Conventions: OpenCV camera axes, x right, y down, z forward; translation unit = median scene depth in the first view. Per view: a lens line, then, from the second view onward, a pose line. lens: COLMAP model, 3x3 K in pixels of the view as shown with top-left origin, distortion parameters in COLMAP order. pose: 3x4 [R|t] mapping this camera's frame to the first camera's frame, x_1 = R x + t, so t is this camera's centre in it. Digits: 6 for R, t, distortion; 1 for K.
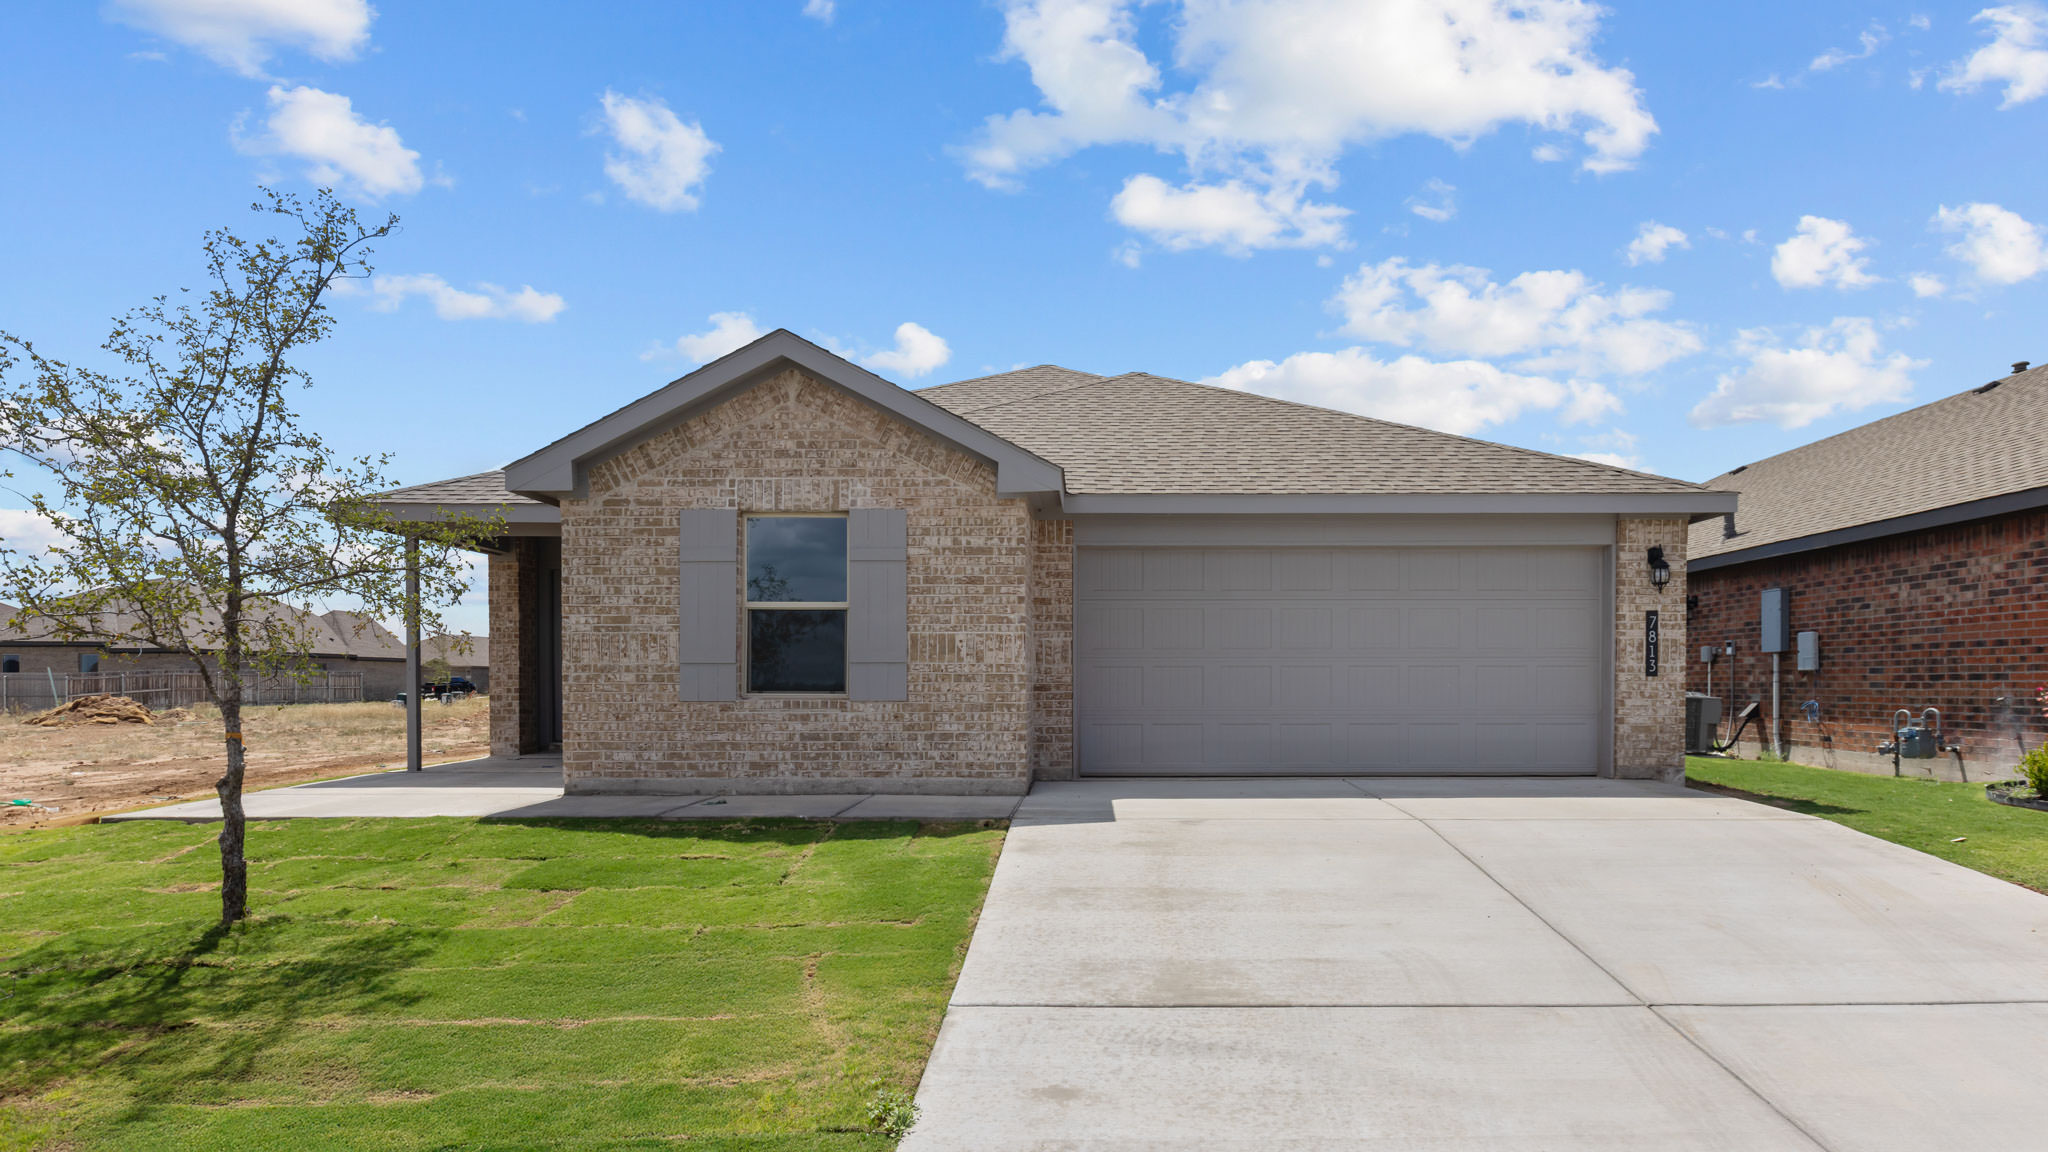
lens RADIAL K [[980.1, 0, 1066.5], [0, 980.1, 670.8], [0, 0, 1]] dist [-0.001677, 0.000323]
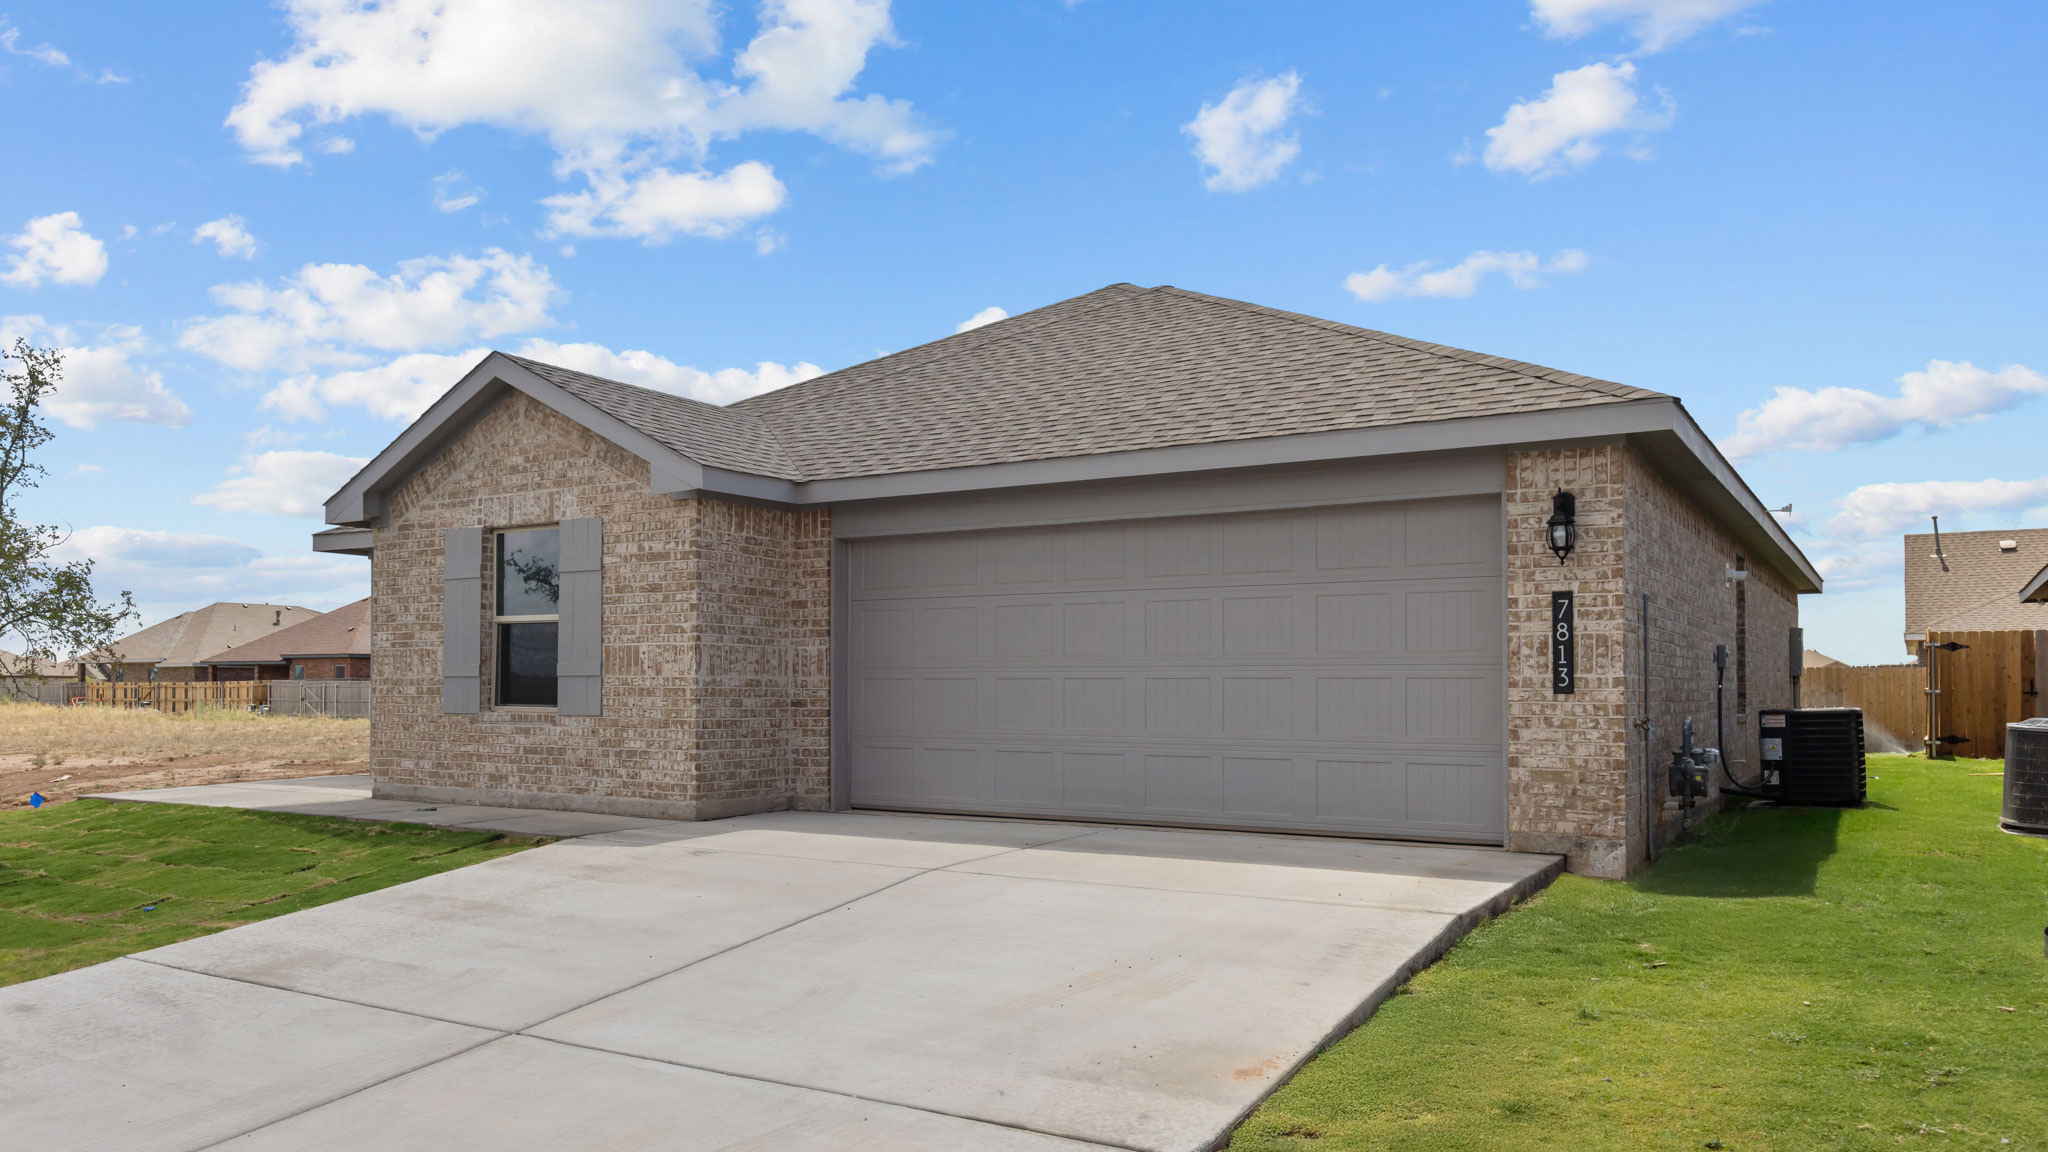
lens RADIAL K [[1371.8, 0, 901.5], [0, 1371.8, 623.8], [0, 0, 1]] dist [0.002539, 0.000276]
pose [[0.849201, -0.021502, -0.527632, 0.703613], [0.001876, 0.999287, -0.037704, -0.007038], [0.528067, 0.031028, 0.848636, 0.009757]]
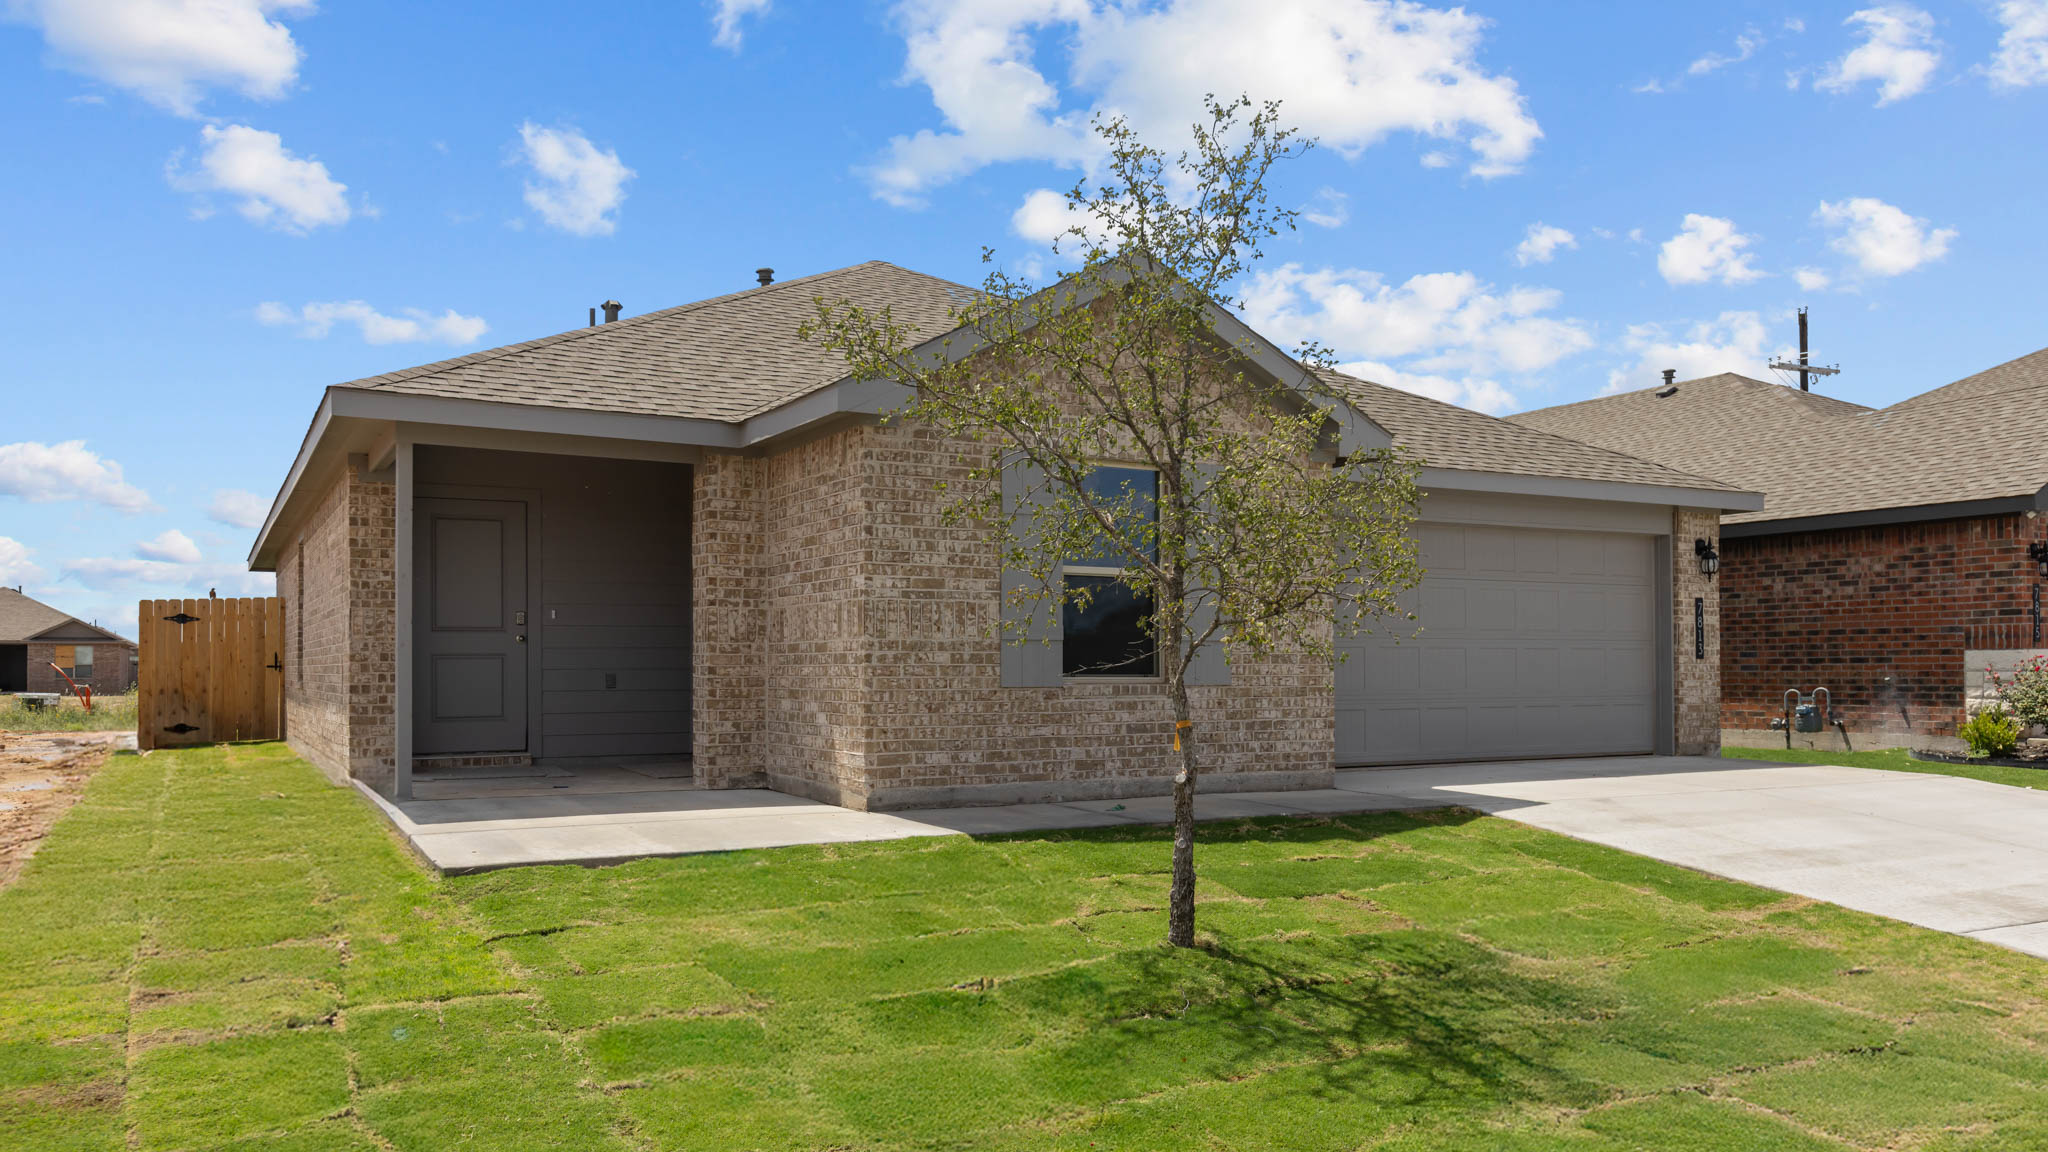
lens RADIAL K [[1371.8, 0, 901.5], [0, 1371.8, 623.8], [0, 0, 1]] dist [0.002539, 0.000276]
pose [[0.901677, 0.012945, 0.432216, -0.841483], [-0.003008, 0.999715, -0.023668, 0.005316], [-0.432400, 0.020040, 0.901459, 0.021068]]
